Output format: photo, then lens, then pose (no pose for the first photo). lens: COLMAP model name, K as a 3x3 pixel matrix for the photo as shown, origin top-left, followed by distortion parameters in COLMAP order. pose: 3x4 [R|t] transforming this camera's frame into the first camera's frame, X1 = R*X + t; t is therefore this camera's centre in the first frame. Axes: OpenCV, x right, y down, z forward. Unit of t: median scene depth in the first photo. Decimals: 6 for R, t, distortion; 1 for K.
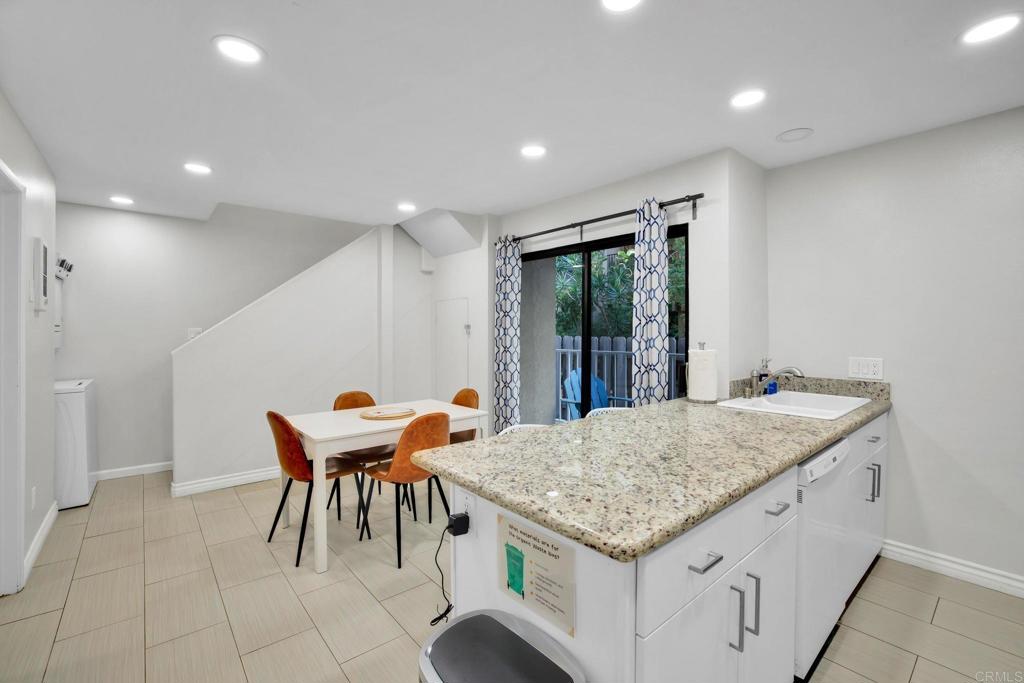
lens RADIAL K [[448.3, 0, 512.2], [0, 448.3, 334.7], [0, 0, 1]] dist [-0.054962, 0.022077]
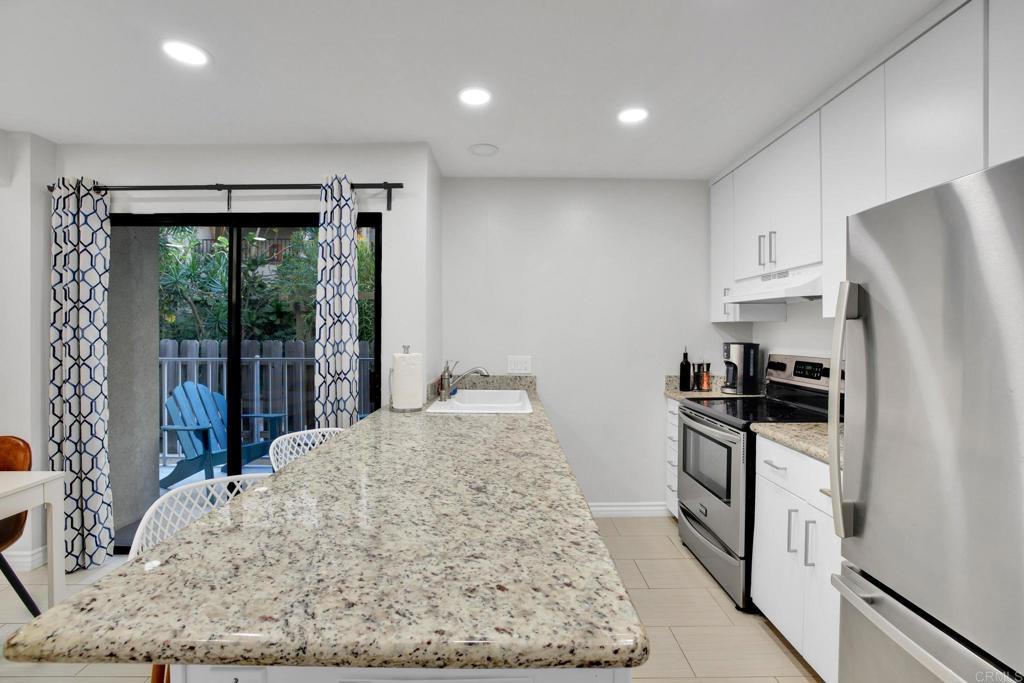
lens RADIAL K [[448.3, 0, 512.2], [0, 448.3, 334.7], [0, 0, 1]] dist [-0.054962, 0.022077]
pose [[0.641671, -0.000227, 0.766980, -0.121898], [0.003695, 0.999989, -0.002796, -0.001231], [-0.766971, 0.004628, 0.641665, 0.213126]]
